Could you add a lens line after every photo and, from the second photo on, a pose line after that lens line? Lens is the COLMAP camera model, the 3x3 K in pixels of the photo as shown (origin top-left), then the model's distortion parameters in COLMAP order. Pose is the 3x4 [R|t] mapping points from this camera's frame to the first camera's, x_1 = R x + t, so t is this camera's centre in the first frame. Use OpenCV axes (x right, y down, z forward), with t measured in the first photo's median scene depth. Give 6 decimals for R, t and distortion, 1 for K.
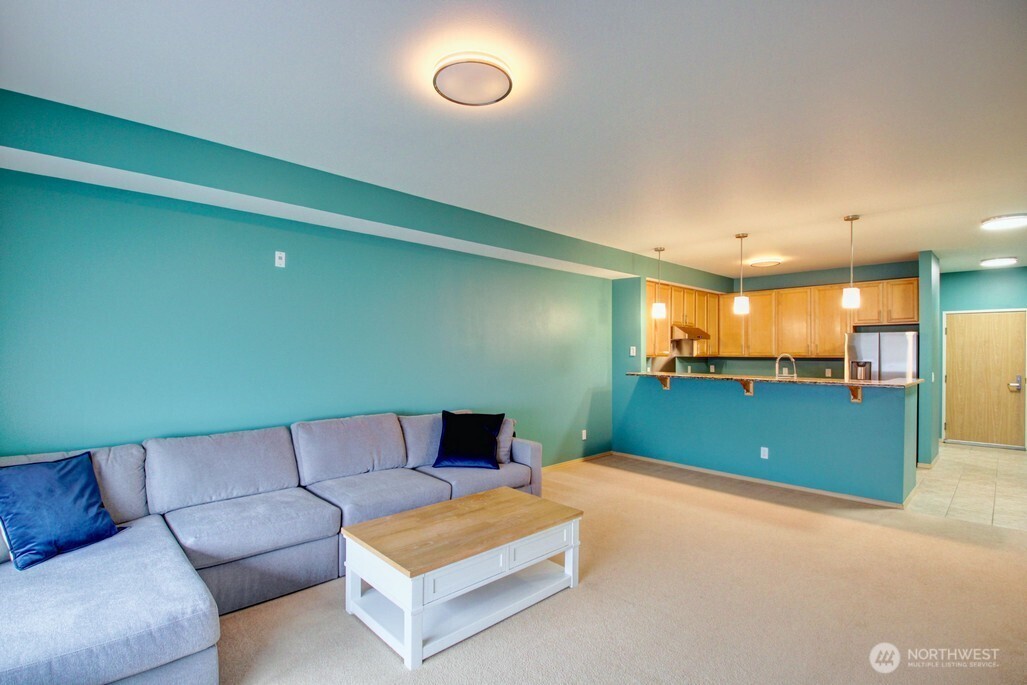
lens RADIAL K [[477.2, 0, 507.1], [0, 477.2, 349.9], [0, 0, 1]] dist [0.011932, -0.022923]
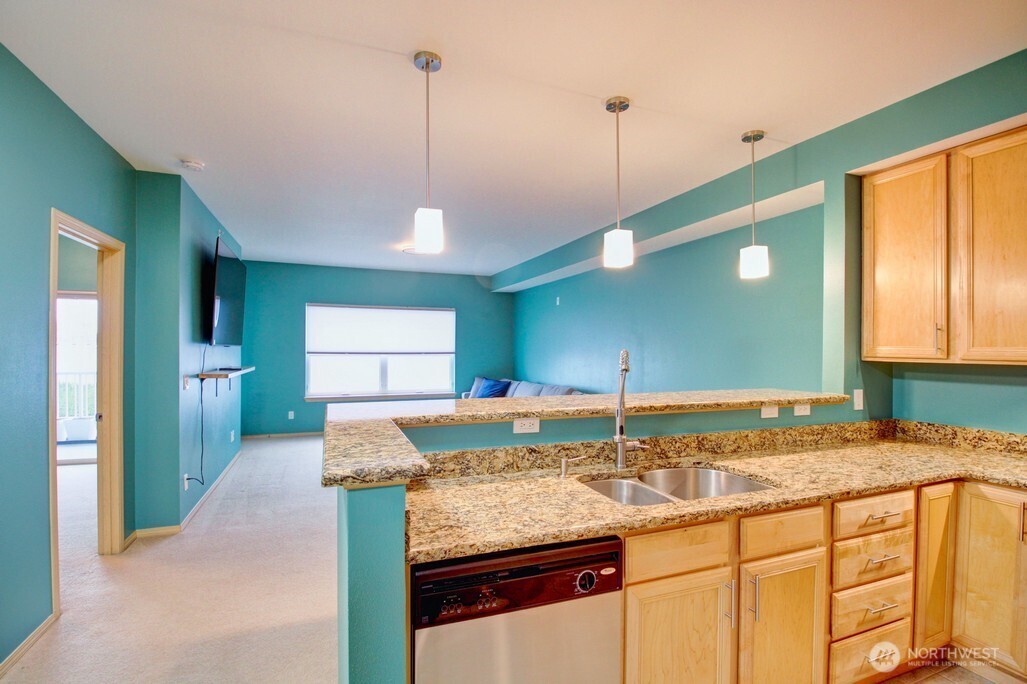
lens RADIAL K [[477.2, 0, 508.6], [0, 477.2, 347.7], [0, 0, 1]] dist [0.011932, -0.022923]
pose [[-0.381474, -0.006054, -0.924360, 0.803643], [-0.003839, 0.999980, -0.004965, 0.006905], [0.924371, 0.001655, -0.381490, 0.892904]]
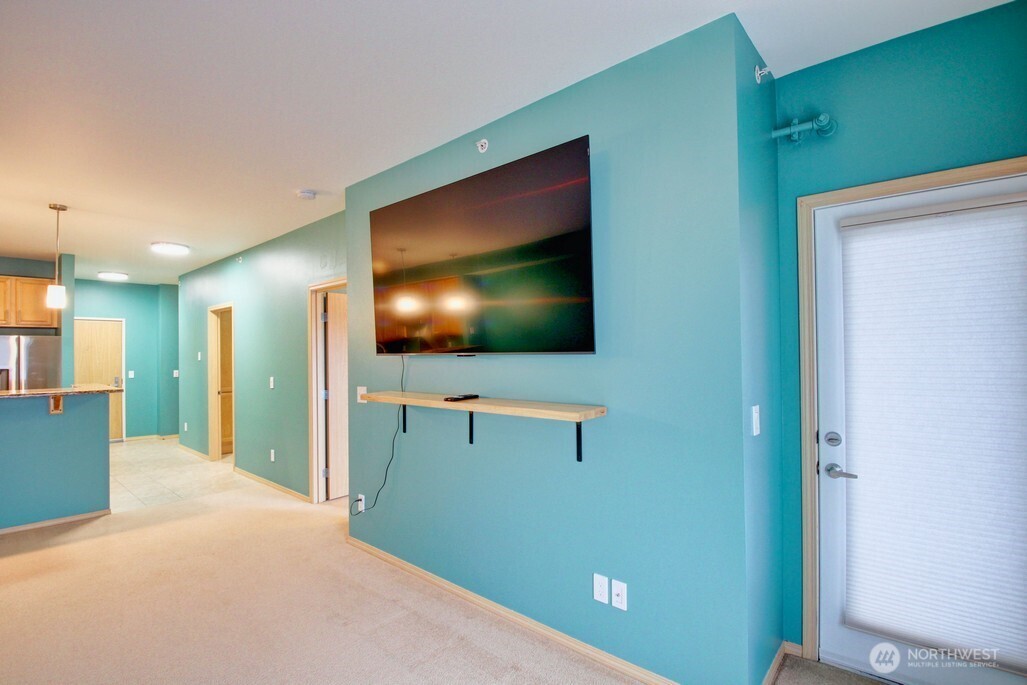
lens RADIAL K [[477.2, 0, 508.8], [0, 477.2, 349.6], [0, 0, 1]] dist [0.011932, -0.022923]
pose [[-0.092790, 0.006699, 0.995663, -0.165448], [0.005730, 0.999964, -0.006194, 0.000175], [-0.995669, 0.005131, -0.092826, 0.171547]]
